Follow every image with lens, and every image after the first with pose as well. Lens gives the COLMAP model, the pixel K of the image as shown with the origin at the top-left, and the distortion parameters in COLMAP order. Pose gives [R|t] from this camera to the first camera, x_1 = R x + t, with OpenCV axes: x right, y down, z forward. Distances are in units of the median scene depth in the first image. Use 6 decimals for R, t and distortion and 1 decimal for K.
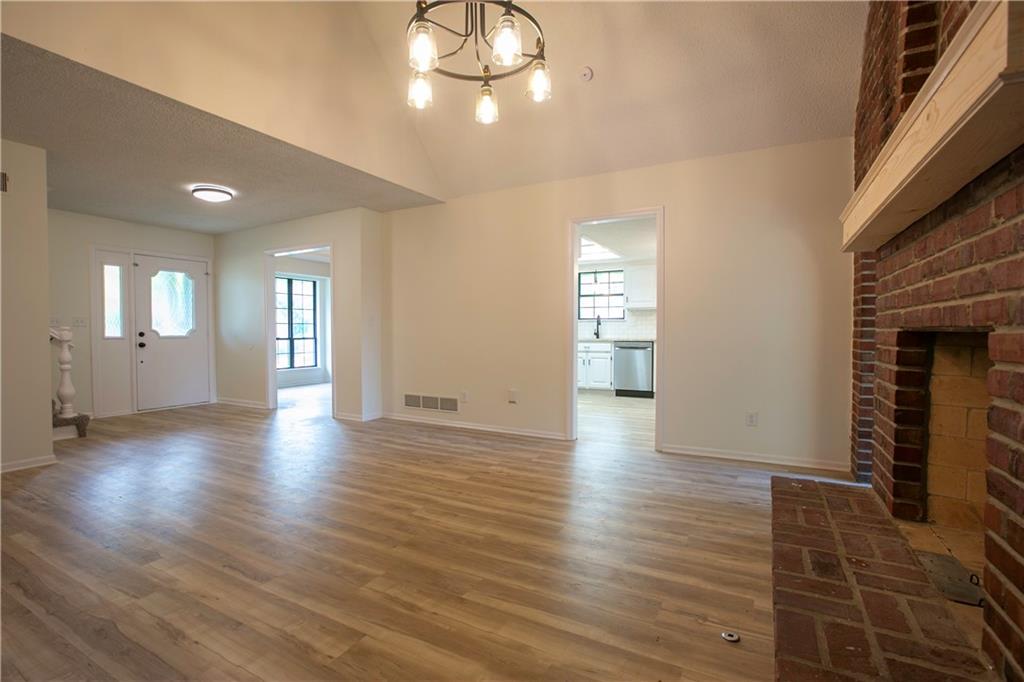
lens RADIAL K [[470.9, 0, 505.8], [0, 470.9, 347.5], [0, 0, 1]] dist [-0.028534, 0.000336]
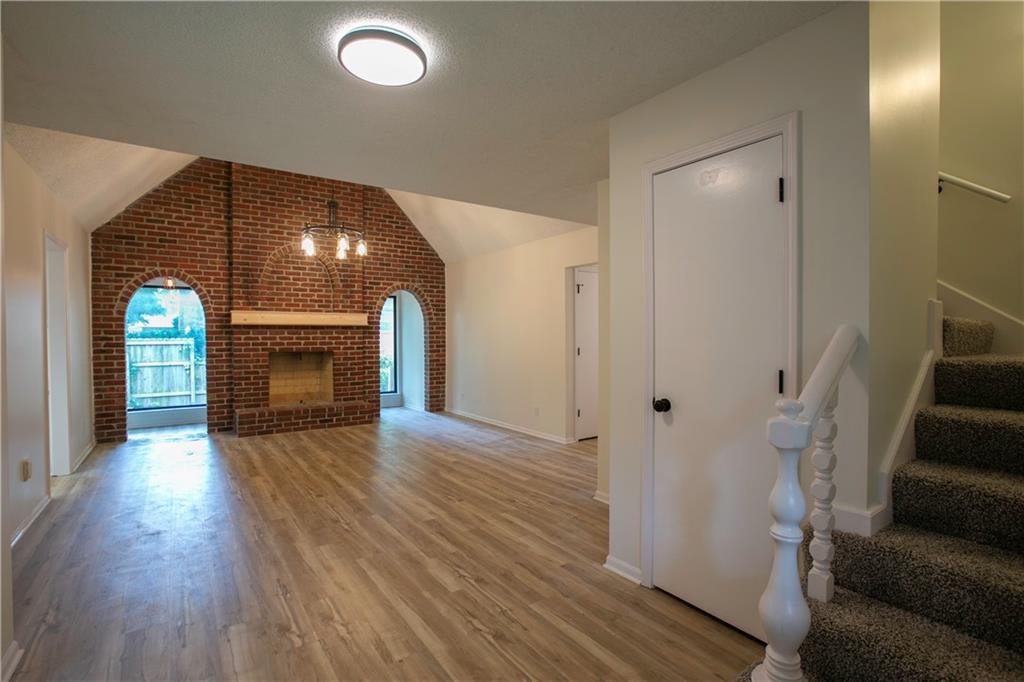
lens RADIAL K [[470.9, 0, 507.1], [0, 470.9, 341.5], [0, 0, 1]] dist [-0.028534, 0.000336]
pose [[-0.901426, -0.003047, 0.432923, -1.267330], [0.015325, 0.999124, 0.038942, -0.130902], [-0.432663, 0.041738, -0.900589, 1.862865]]
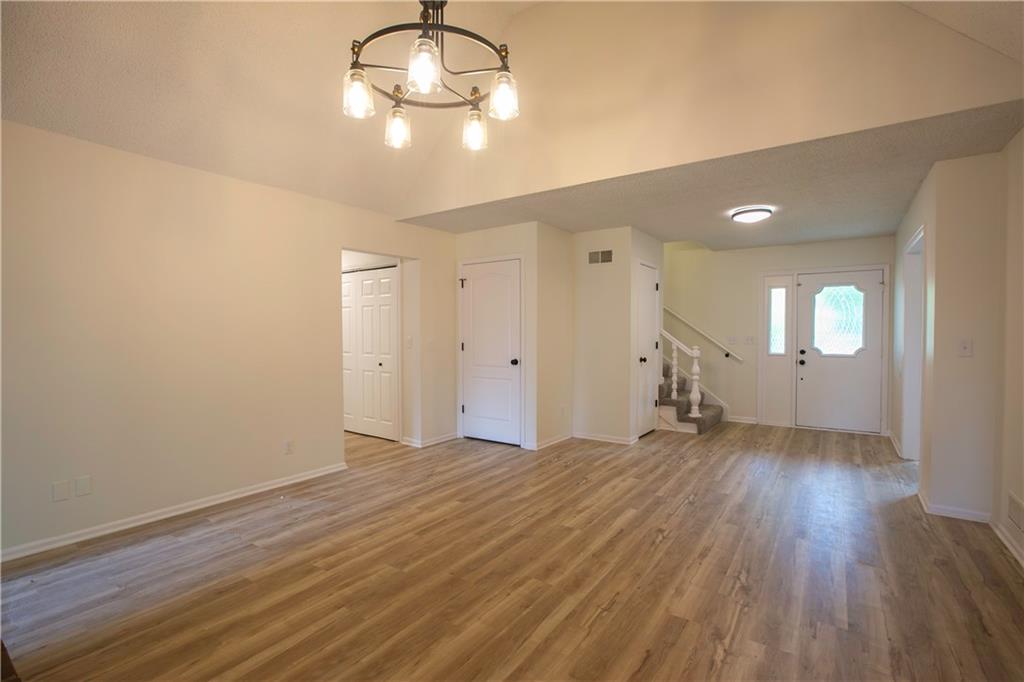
lens RADIAL K [[470.9, 0, 504.4], [0, 470.9, 333.6], [0, 0, 1]] dist [-0.028534, 0.000336]
pose [[-0.109197, 0.002885, -0.994016, 0.573153], [-0.031487, 0.999484, 0.006360, -0.101169], [0.993521, 0.031993, -0.109050, 0.838028]]
